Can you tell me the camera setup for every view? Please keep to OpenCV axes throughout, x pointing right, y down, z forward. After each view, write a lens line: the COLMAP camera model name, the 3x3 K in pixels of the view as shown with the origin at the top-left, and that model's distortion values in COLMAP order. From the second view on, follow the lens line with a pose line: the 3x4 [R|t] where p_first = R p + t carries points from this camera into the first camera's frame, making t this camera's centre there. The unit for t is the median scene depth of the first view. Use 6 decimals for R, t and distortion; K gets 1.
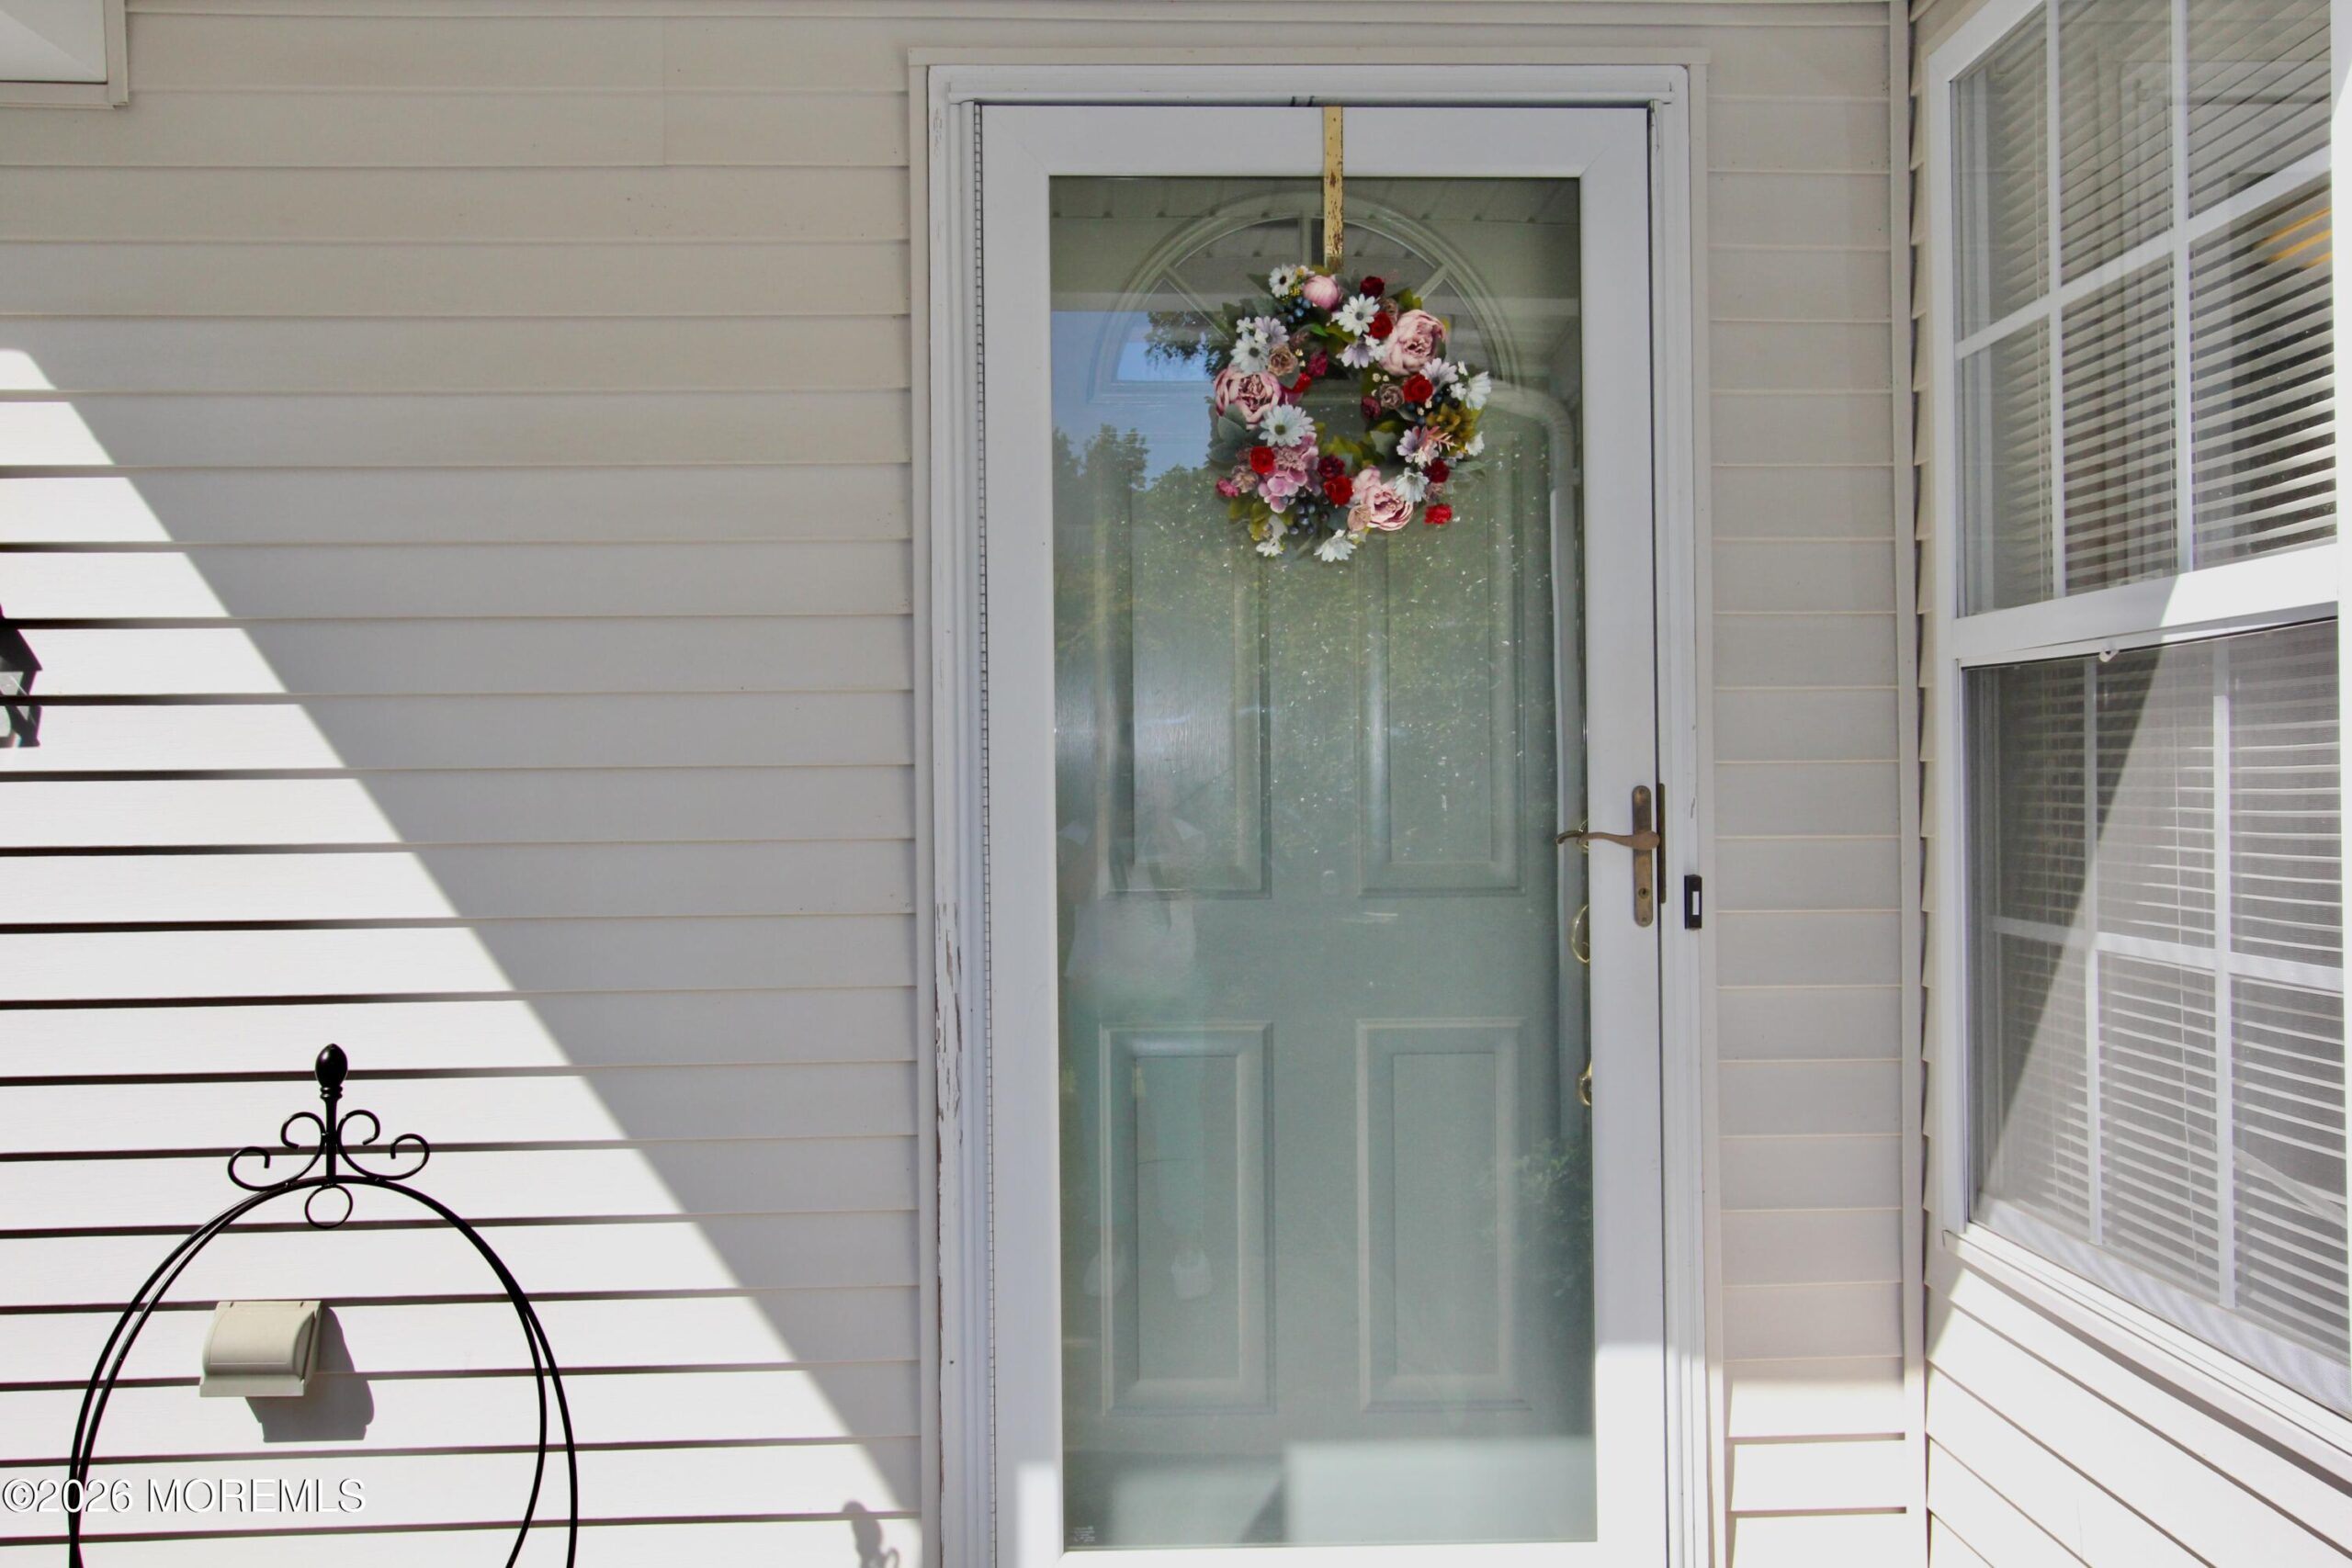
lens RADIAL K [[2031.3, 0, 1176.0], [0, 2031.3, 784.0], [0, 0, 1]] dist [0.009886, 0.004154]
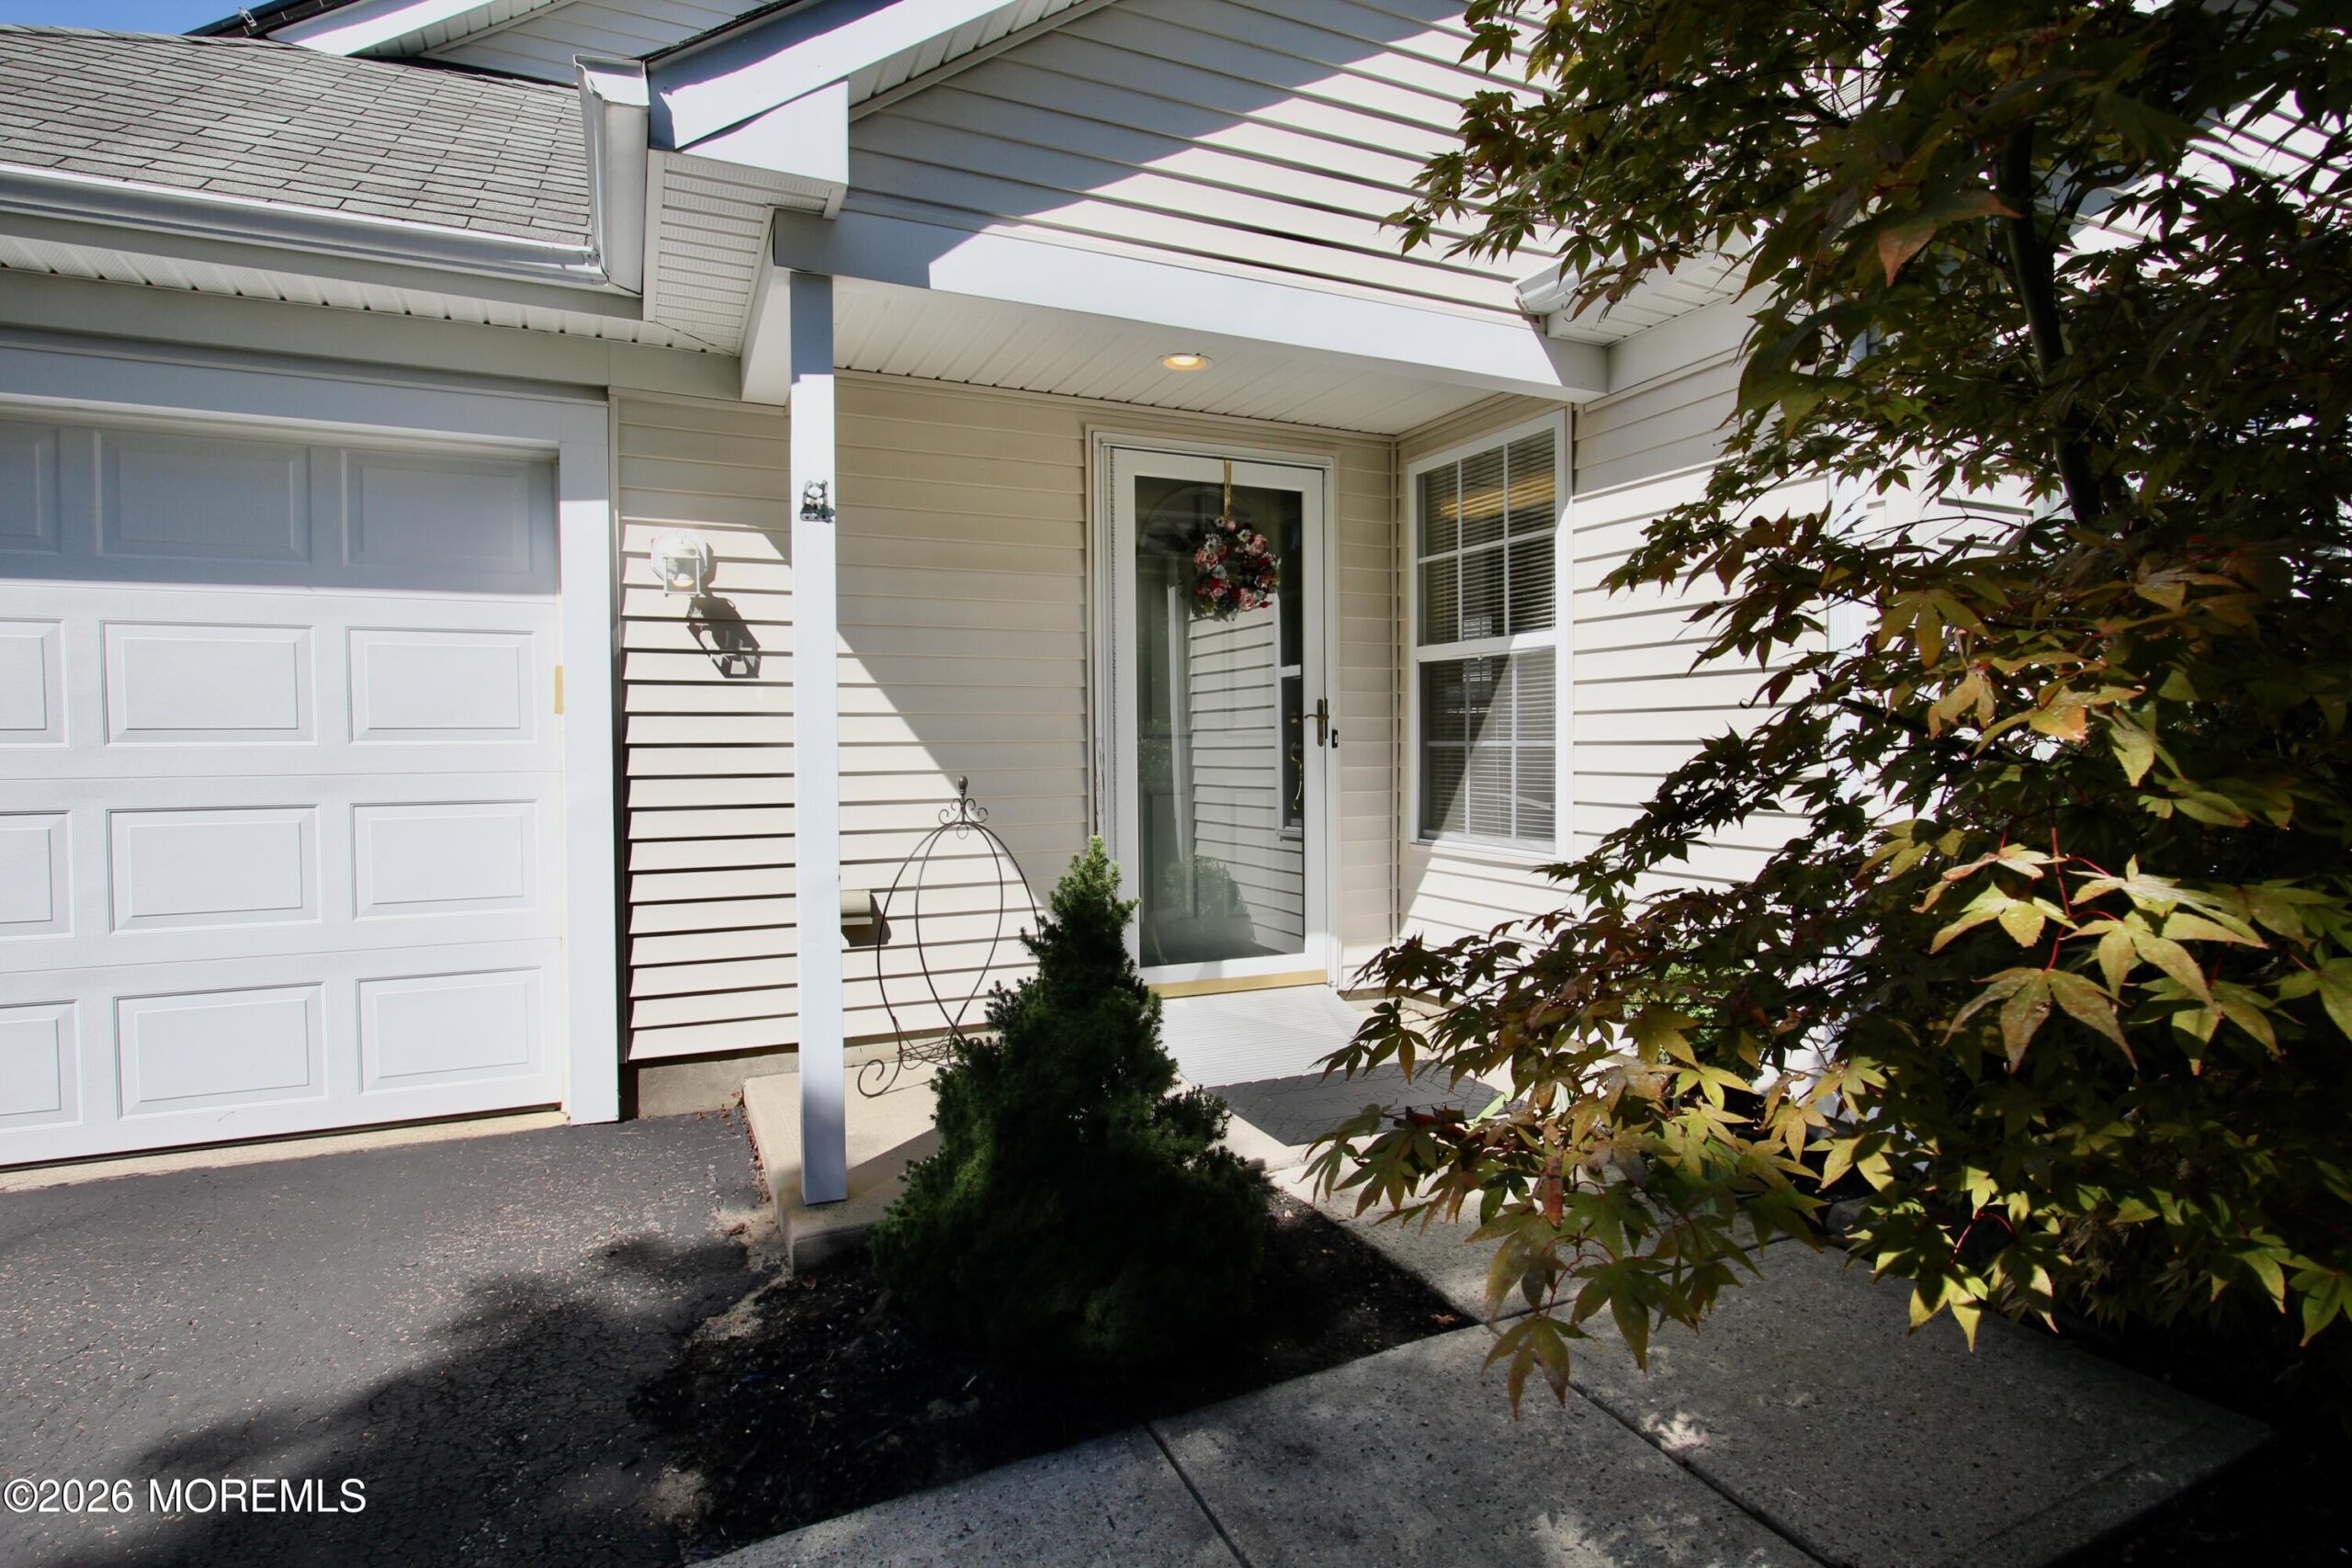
lens RADIAL K [[1235.4, 0, 1179.8], [0, 1235.4, 779.2], [0, 0, 1]] dist [-0.028097, 0.000111]
pose [[0.918431, -0.008312, 0.395493, -0.692225], [-0.004307, 0.999510, 0.031007, 0.064308], [-0.395557, -0.030181, 0.917945, -0.596563]]
